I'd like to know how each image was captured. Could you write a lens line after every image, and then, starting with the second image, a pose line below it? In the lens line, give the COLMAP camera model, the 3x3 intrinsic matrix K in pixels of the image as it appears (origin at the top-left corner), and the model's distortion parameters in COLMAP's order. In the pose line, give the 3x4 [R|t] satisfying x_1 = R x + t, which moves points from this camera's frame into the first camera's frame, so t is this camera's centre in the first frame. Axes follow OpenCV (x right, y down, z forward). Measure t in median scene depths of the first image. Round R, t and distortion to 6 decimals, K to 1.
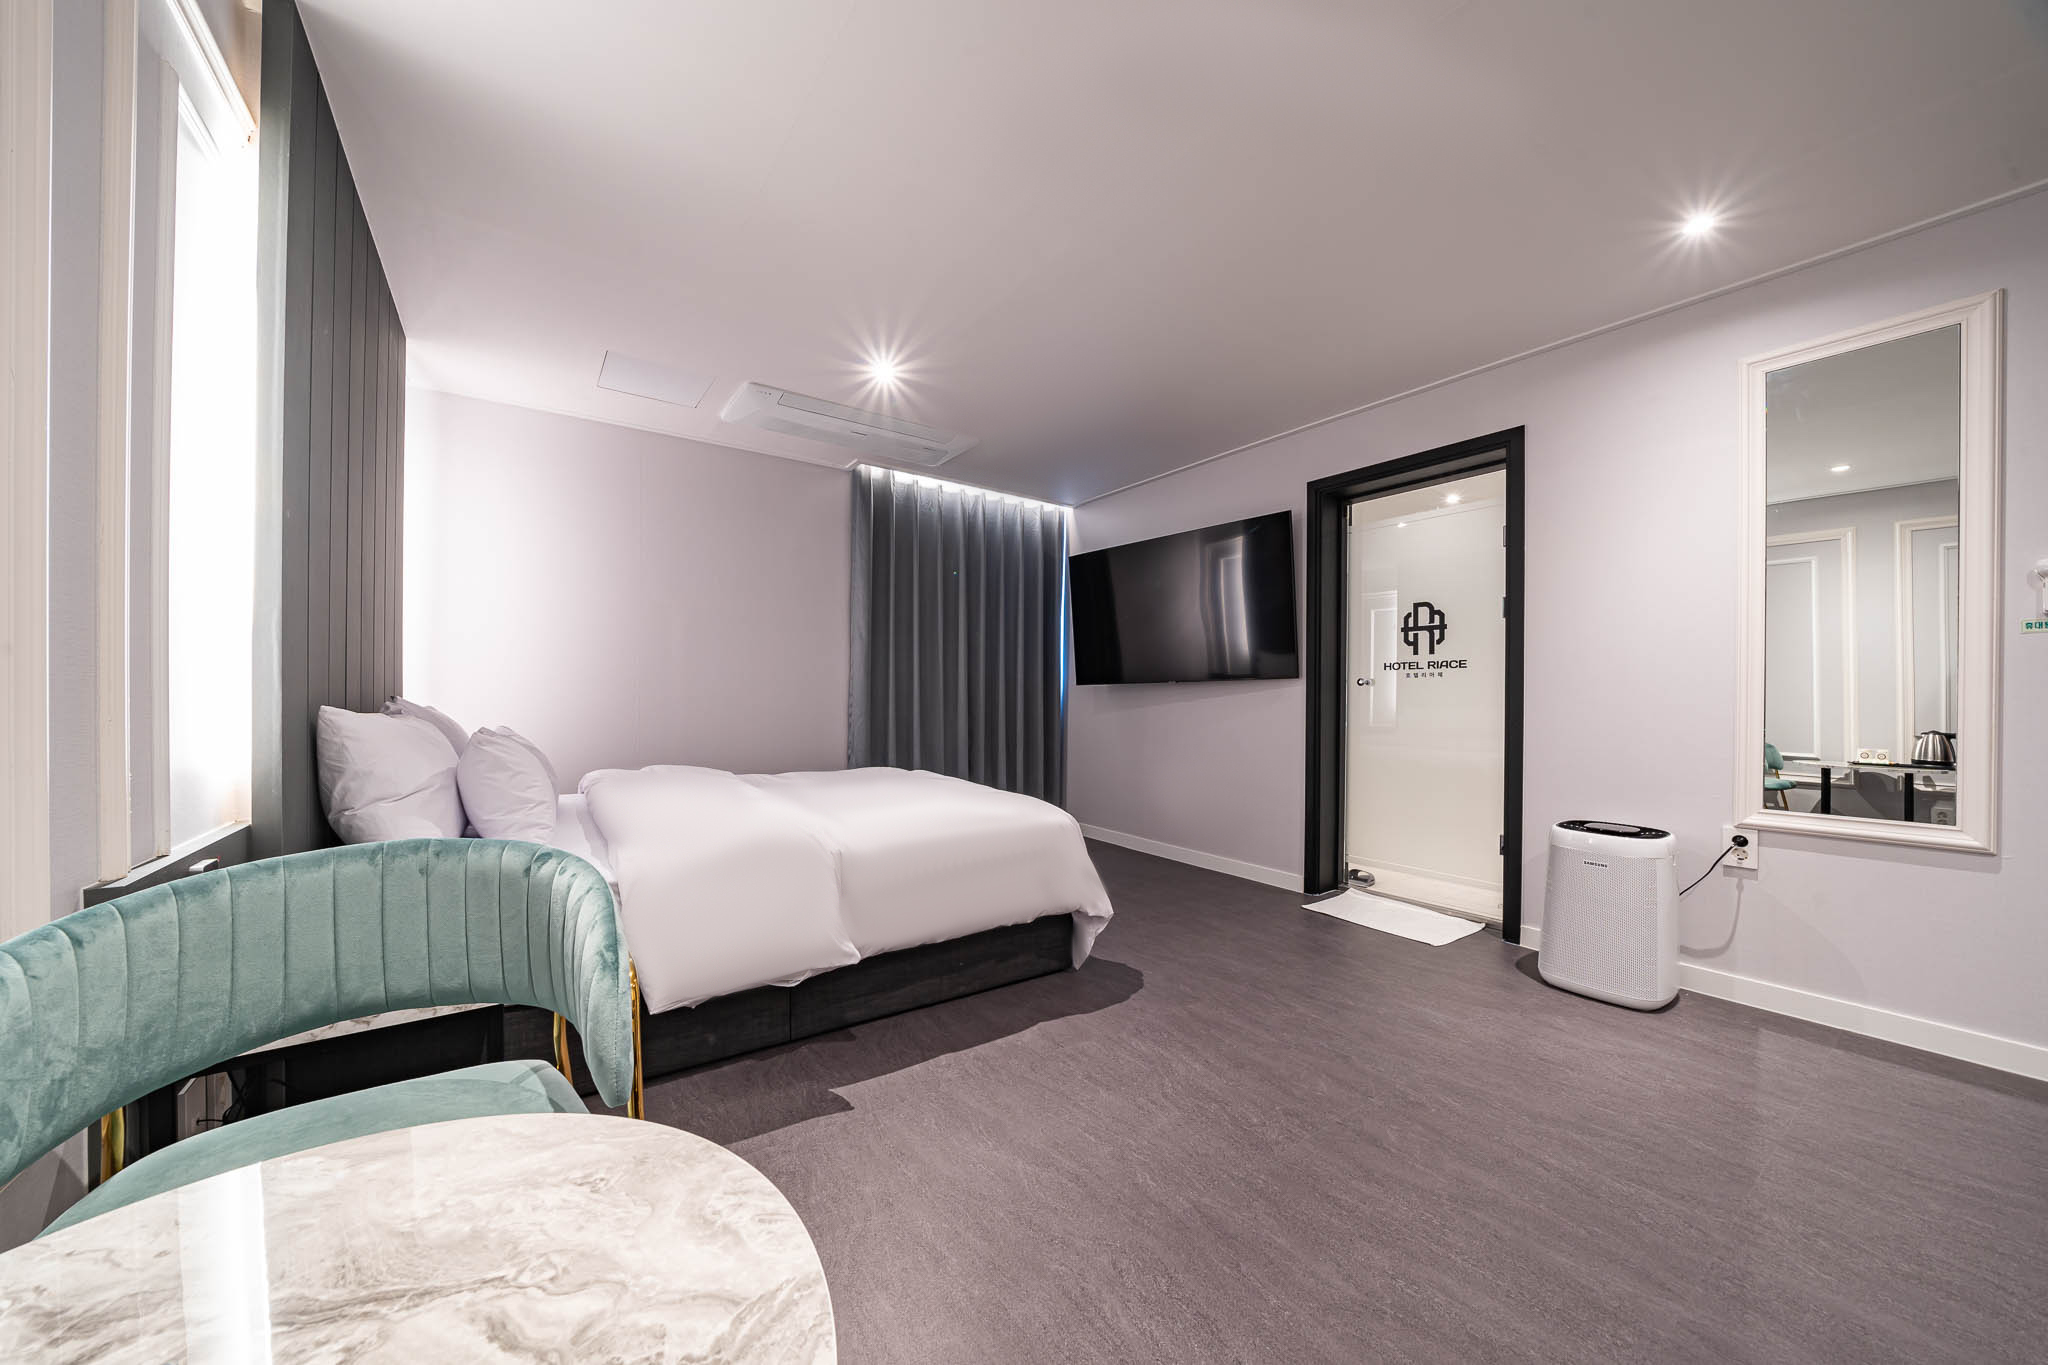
lens RADIAL K [[700.5, 0, 1039.9], [0, 700.5, 693.1], [0, 0, 1]] dist [-0.000521, -0.000016]
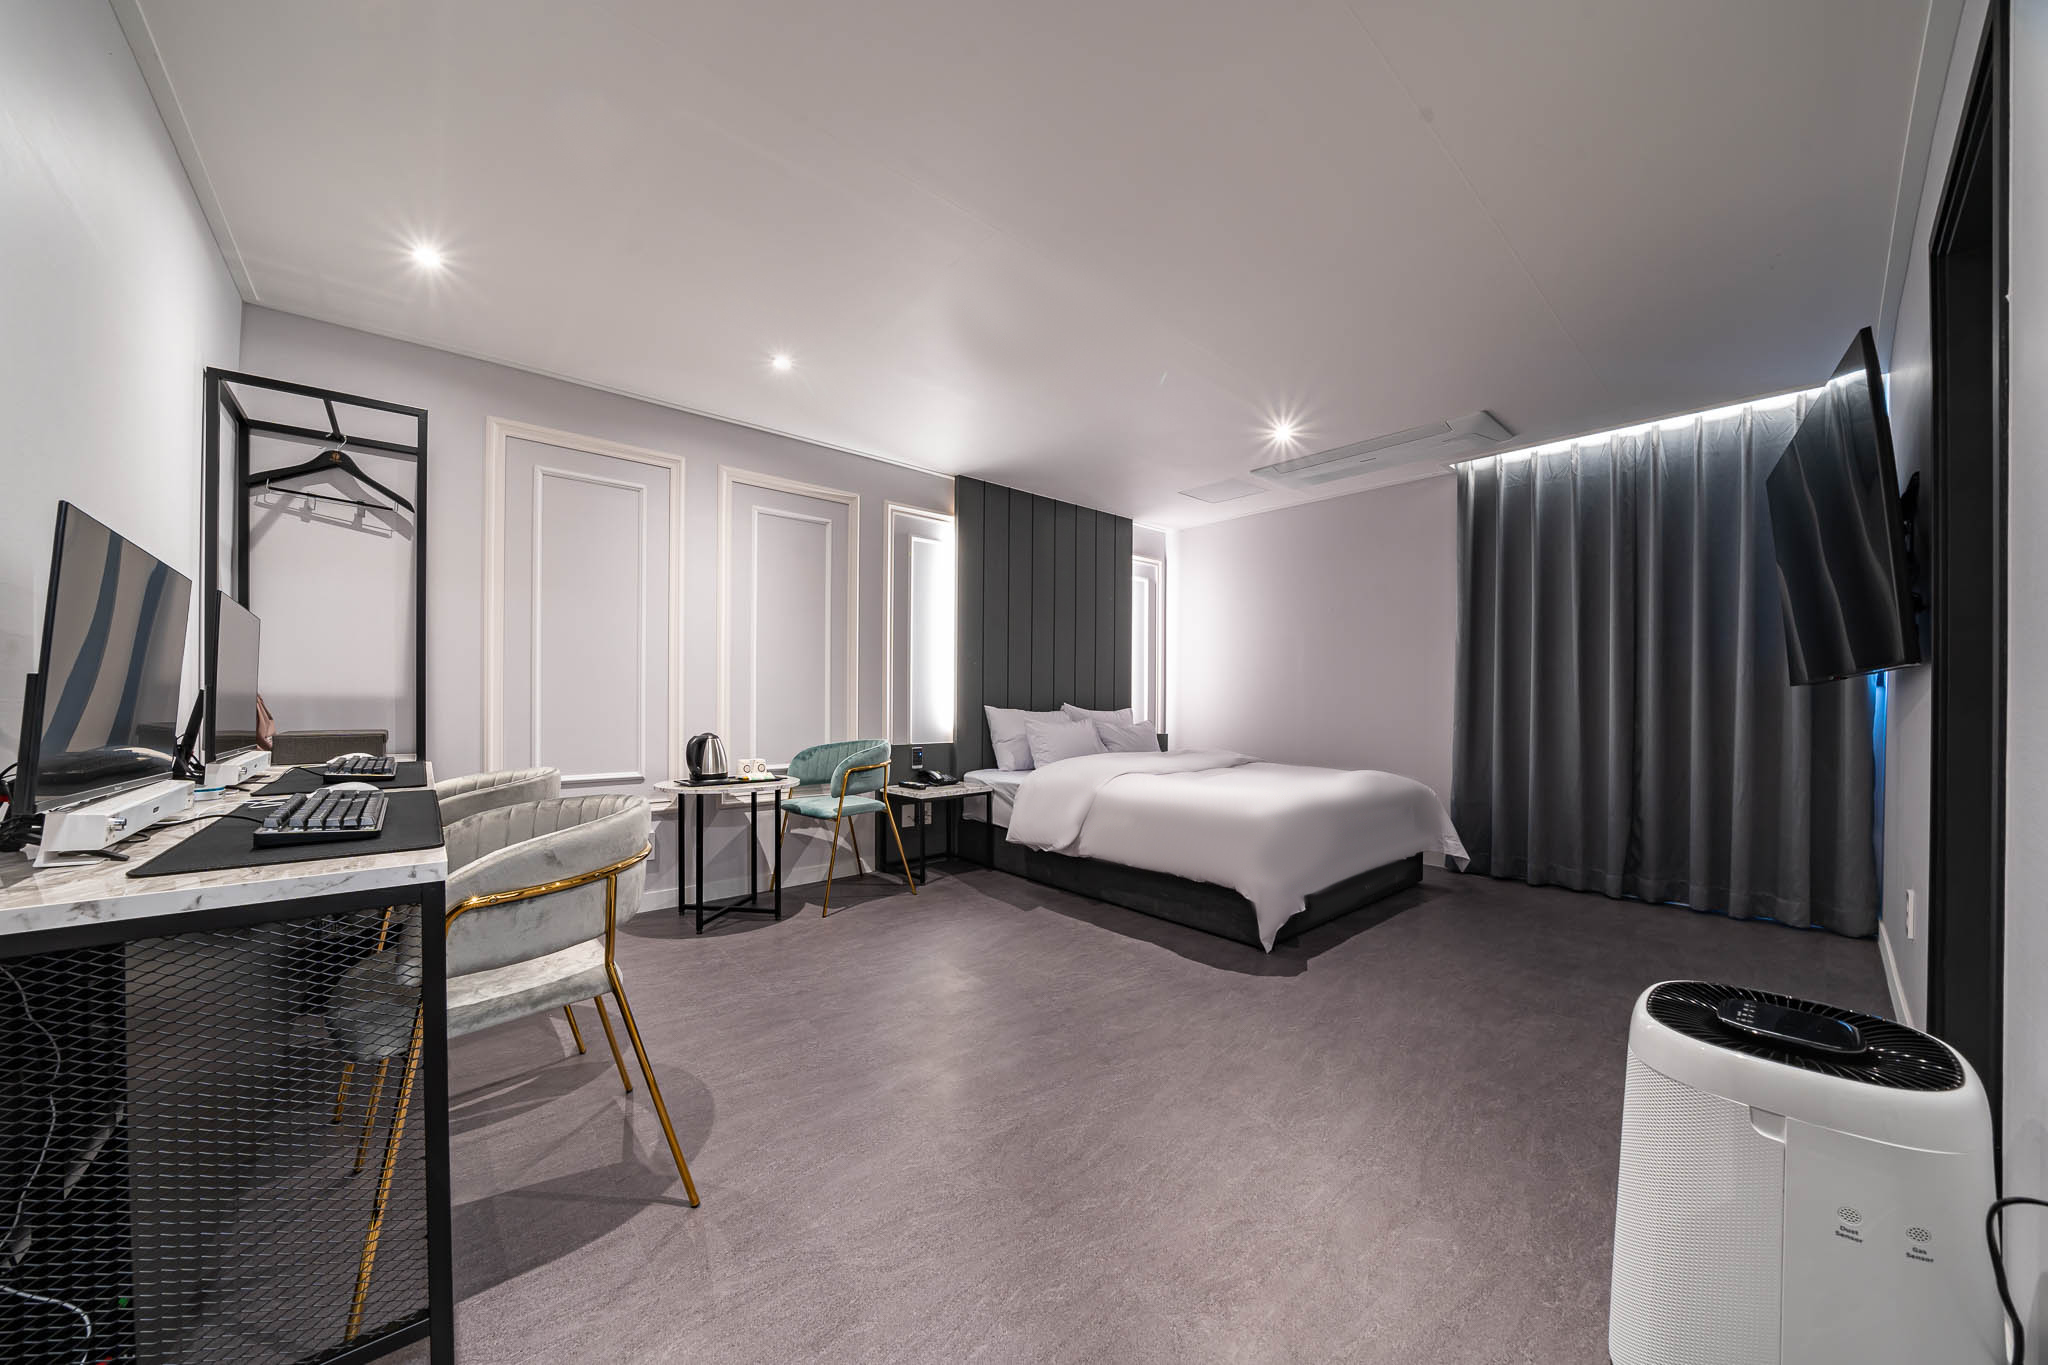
lens RADIAL K [[701.9, 0, 999.9], [0, 701.9, 696.6], [0, 0, 1]] dist [-0.000870, -0.000076]
pose [[0.105143, -0.006721, -0.994434, 1.242784], [0.000818, 0.999977, -0.006672, 0.000956], [0.994457, -0.000112, 0.105146, 0.527185]]
